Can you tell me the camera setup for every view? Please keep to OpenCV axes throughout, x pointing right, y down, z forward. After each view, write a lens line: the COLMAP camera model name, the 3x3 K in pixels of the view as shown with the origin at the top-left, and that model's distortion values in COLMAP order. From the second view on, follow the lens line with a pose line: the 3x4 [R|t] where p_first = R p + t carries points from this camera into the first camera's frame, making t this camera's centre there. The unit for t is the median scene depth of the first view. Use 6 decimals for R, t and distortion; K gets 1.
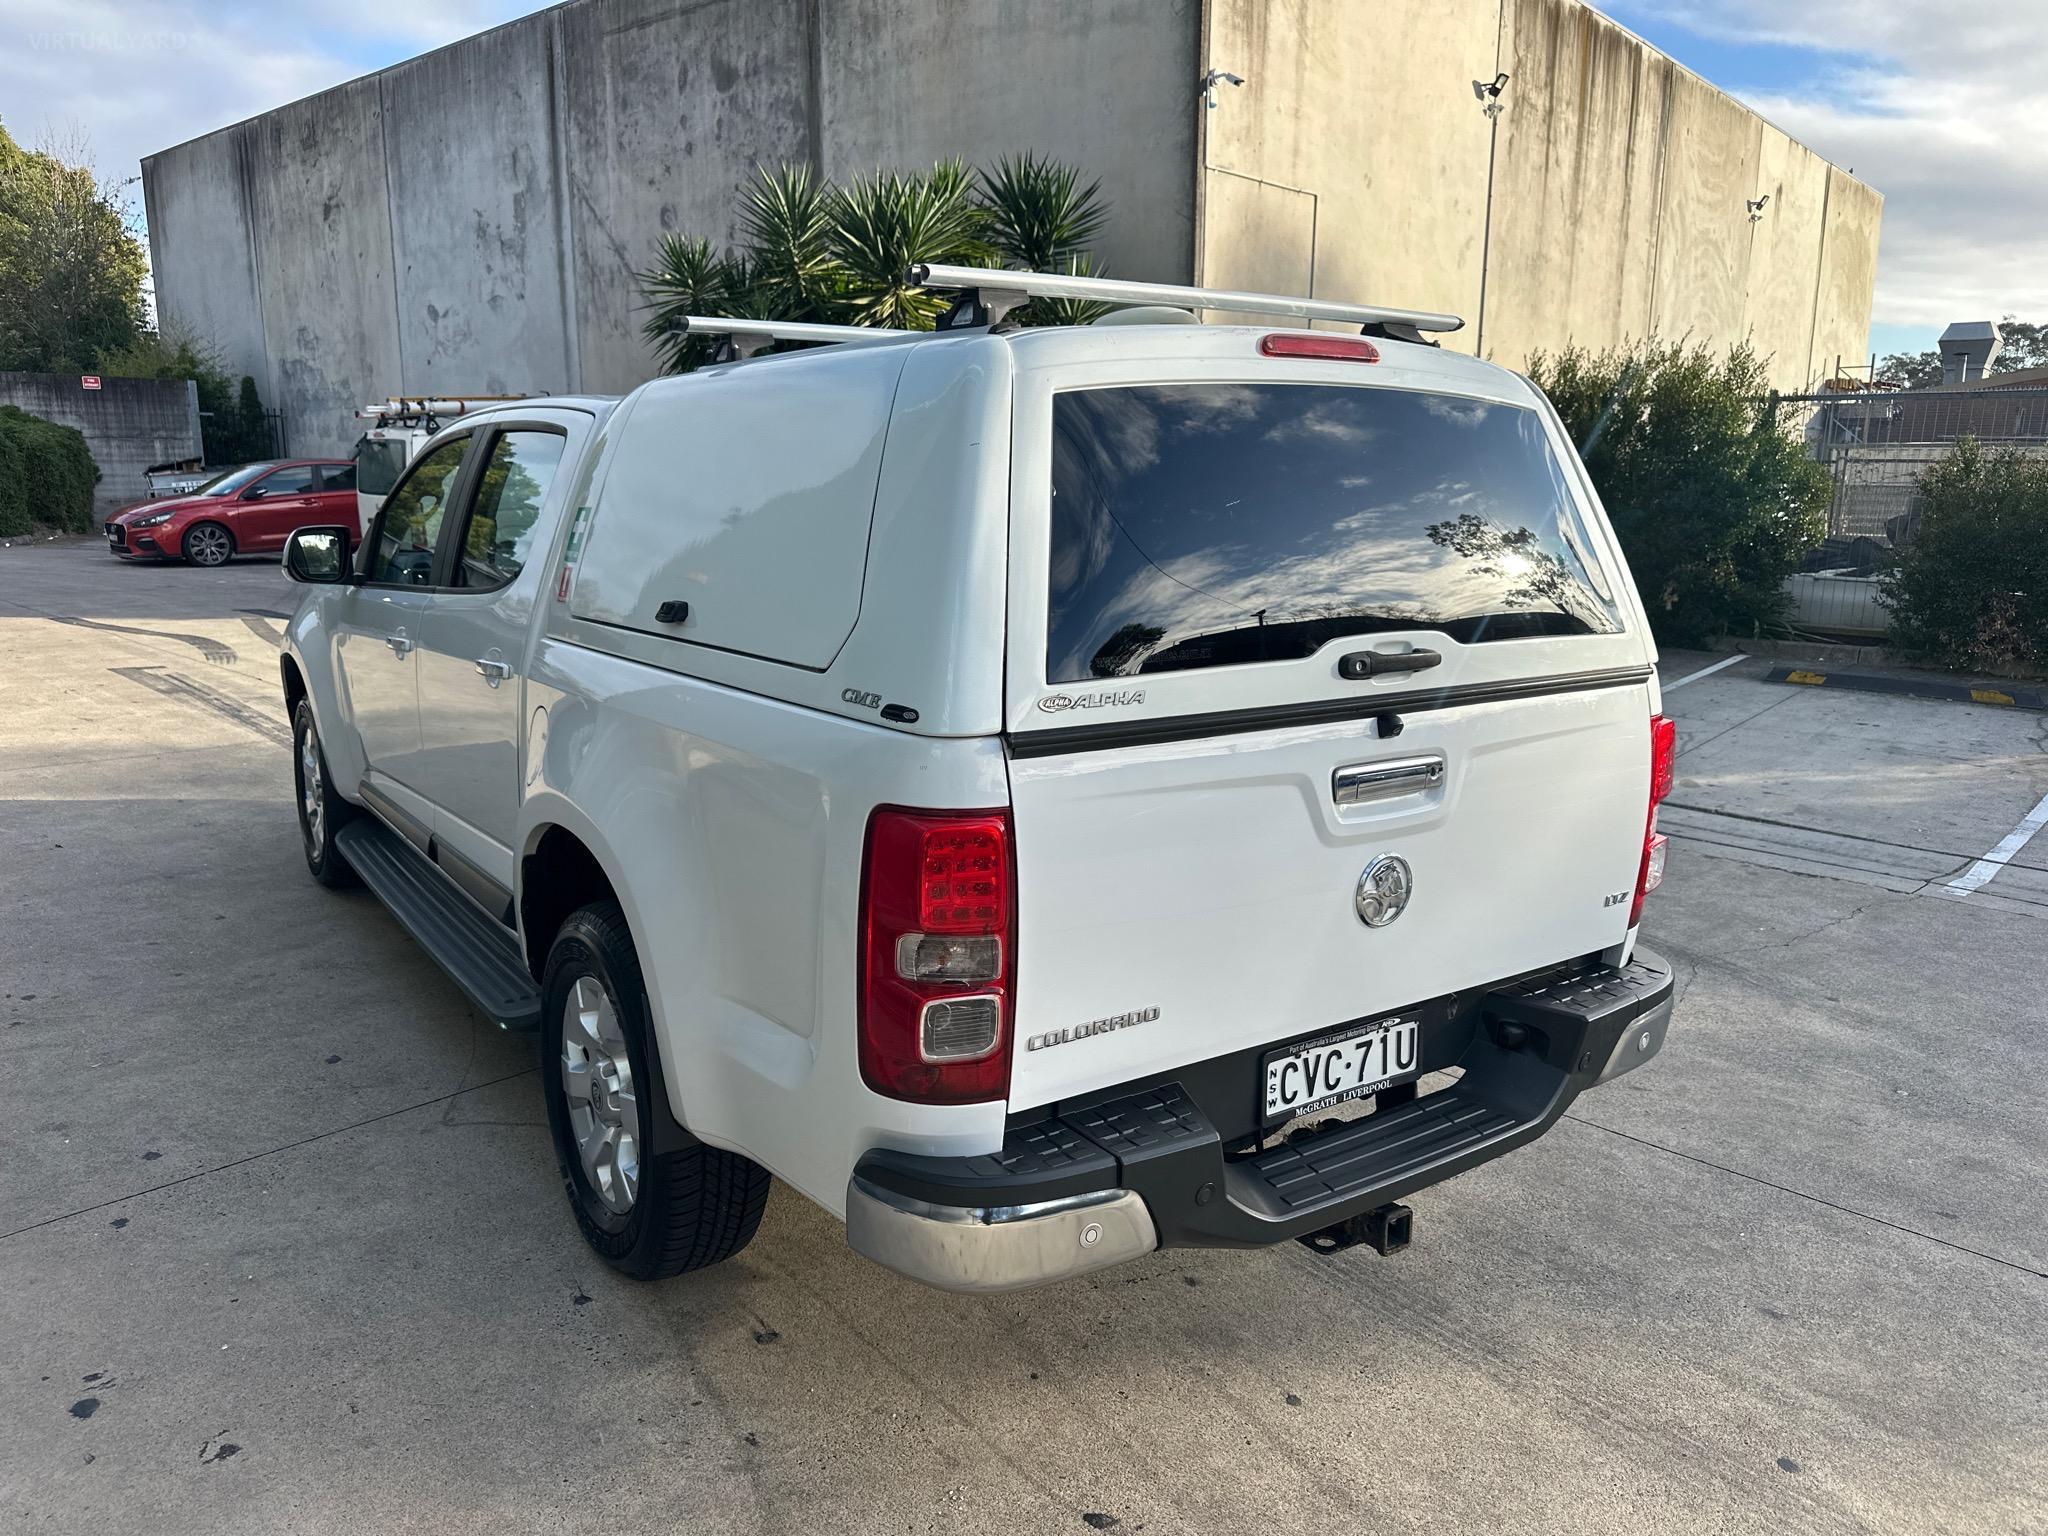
lens RADIAL K [[1470.6, 0, 1020.7], [0, 1470.6, 759.4], [0, 0, 1]] dist [0.003225, -0.005875]
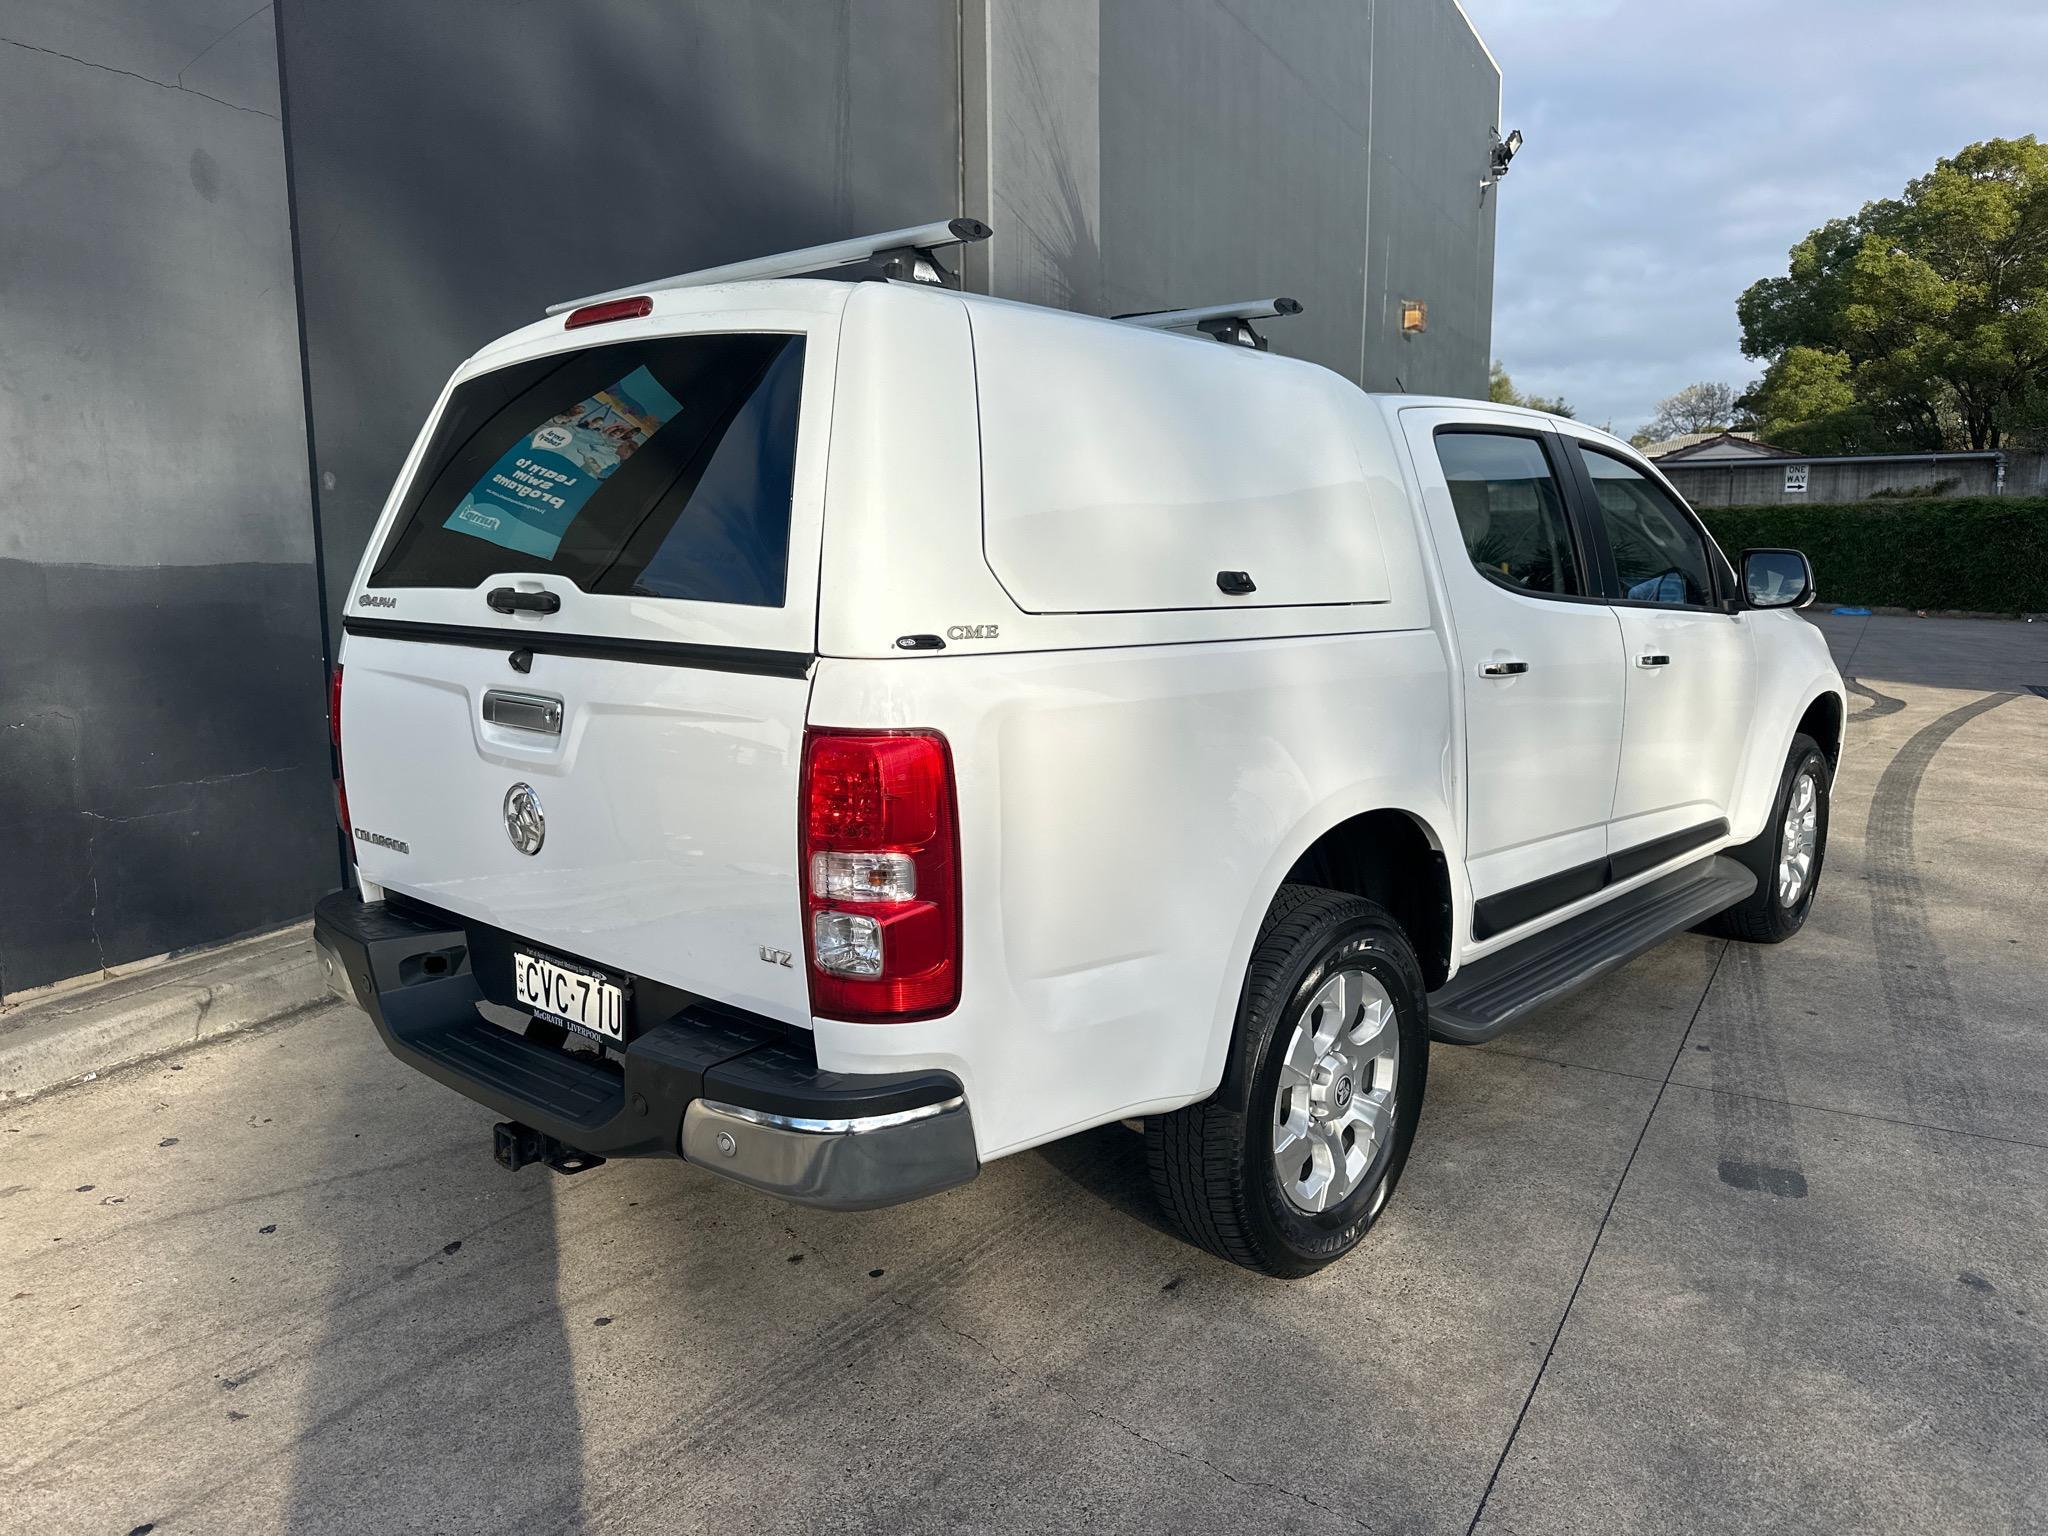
lens RADIAL K [[1464.1, 0, 1031.3], [0, 1464.1, 772.1], [0, 0, 1]] dist [0.020907, -0.024539]
pose [[0.244665, 0.134469, -0.960238, 0.485415], [-0.183194, 0.978911, 0.090407, -0.037806], [0.952144, 0.153790, 0.264140, 0.386075]]
